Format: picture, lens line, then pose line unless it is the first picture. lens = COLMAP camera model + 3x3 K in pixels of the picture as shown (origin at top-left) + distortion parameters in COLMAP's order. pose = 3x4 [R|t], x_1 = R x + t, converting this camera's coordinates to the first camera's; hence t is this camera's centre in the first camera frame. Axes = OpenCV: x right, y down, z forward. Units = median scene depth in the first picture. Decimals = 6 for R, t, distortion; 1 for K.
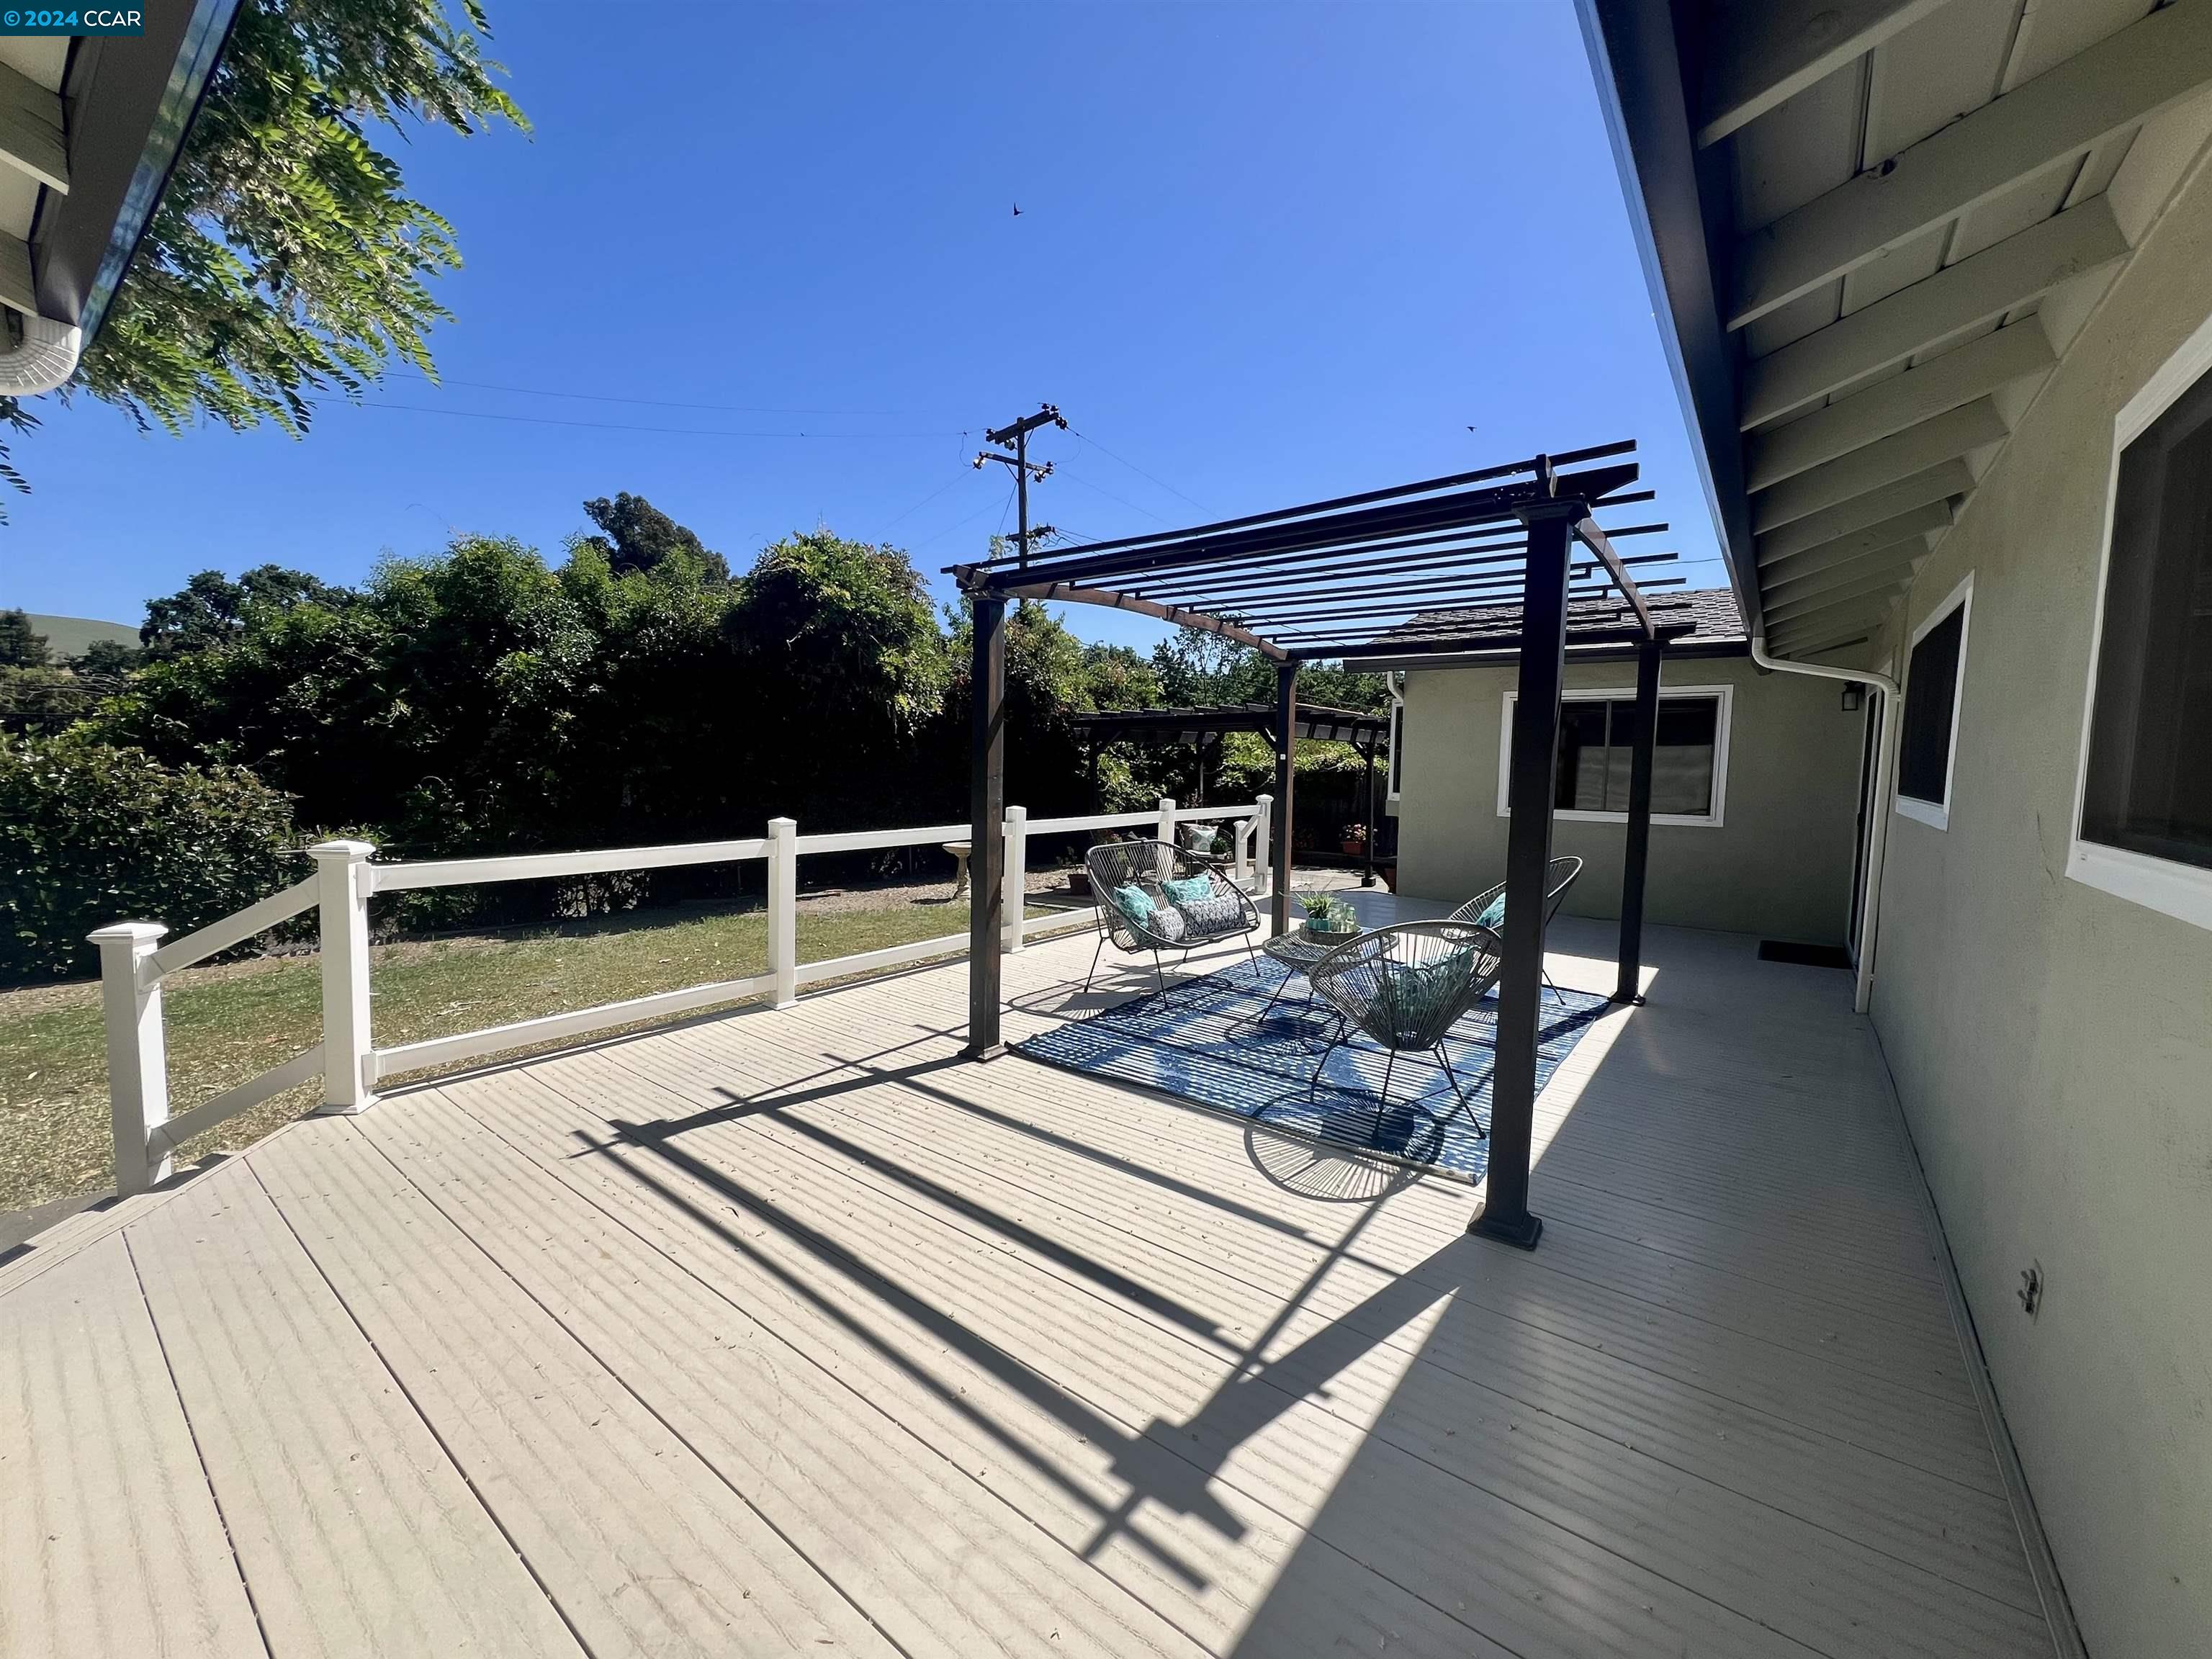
lens RADIAL K [[878.1, 0, 1095.5], [0, 878.1, 833.4], [0, 0, 1]] dist [-0.000073, 0.000025]
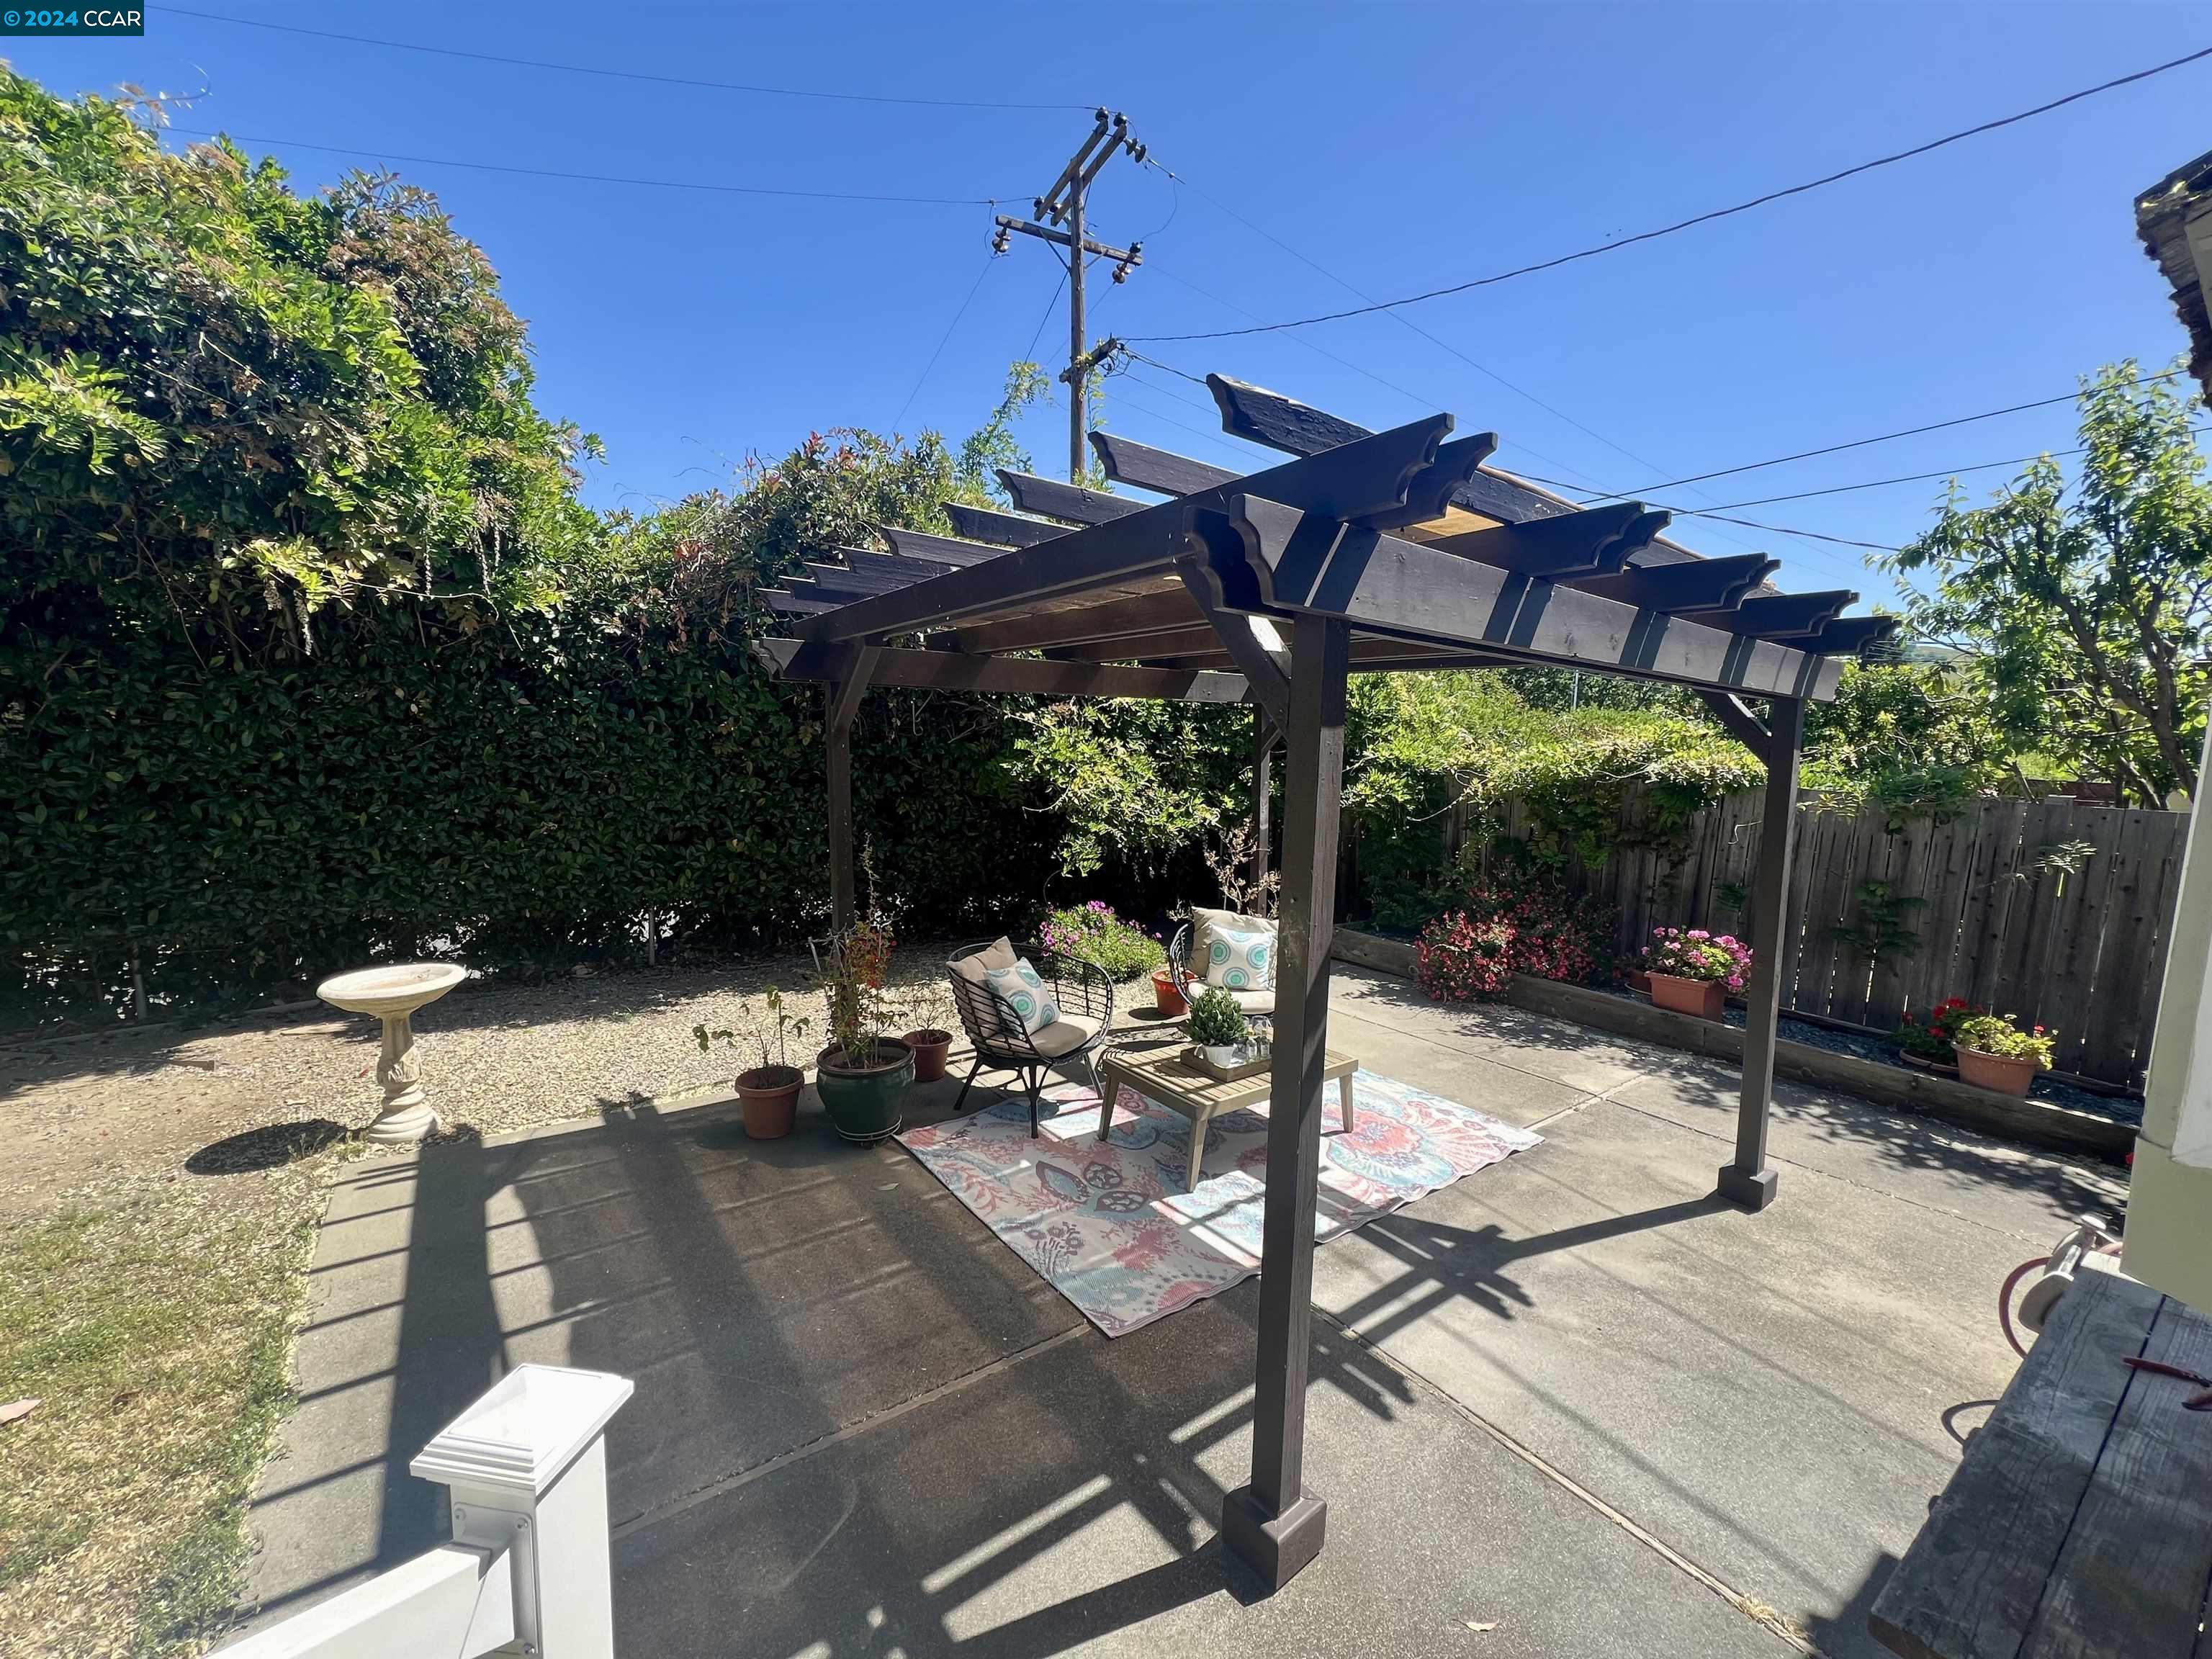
lens RADIAL K [[878.1, 0, 1103.1], [0, 878.1, 832.6], [0, 0, 1]] dist [-0.000073, 0.000025]
pose [[0.960470, 0.048223, -0.274174, 0.169611], [-0.042234, 0.998723, 0.027708, -0.054758], [0.275160, -0.015033, 0.961281, 0.622705]]
